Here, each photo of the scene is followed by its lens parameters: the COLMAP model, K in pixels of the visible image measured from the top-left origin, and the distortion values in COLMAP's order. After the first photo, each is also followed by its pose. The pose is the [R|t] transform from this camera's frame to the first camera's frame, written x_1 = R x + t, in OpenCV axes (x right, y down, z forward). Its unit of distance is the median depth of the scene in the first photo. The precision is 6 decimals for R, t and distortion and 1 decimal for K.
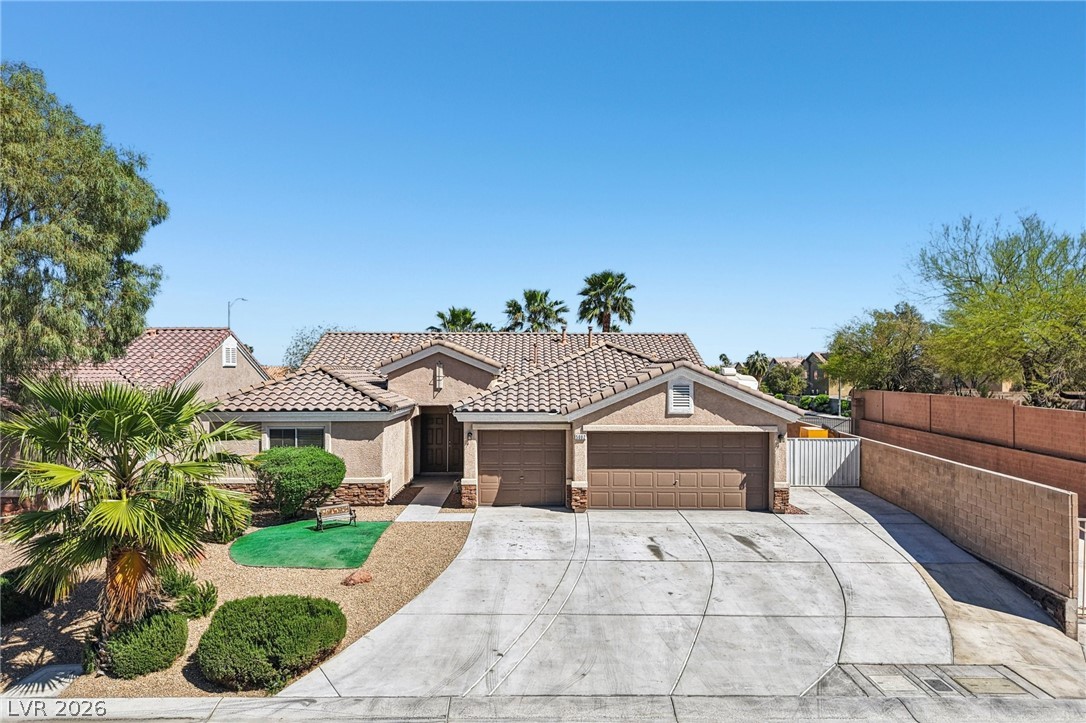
lens RADIAL K [[733.6, 0, 540.3], [0, 733.6, 374.8], [0, 0, 1]] dist [0.045334, -0.051560]
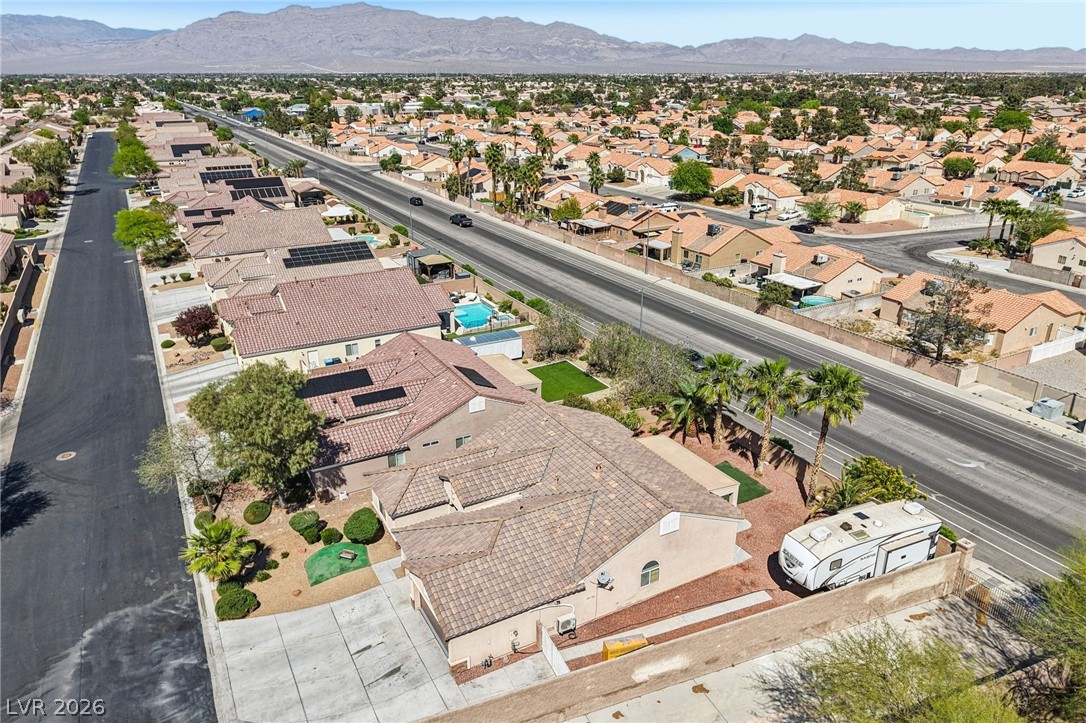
lens RADIAL K [[740.7, 0, 534.6], [0, 740.7, 365.0], [0, 0, 1]] dist [0.039342, -0.055692]
pose [[0.457976, 0.321851, -0.828656, 1.681318], [0.008135, 0.930602, 0.365943, -1.174646], [0.888928, -0.174334, 0.423575, 0.546615]]
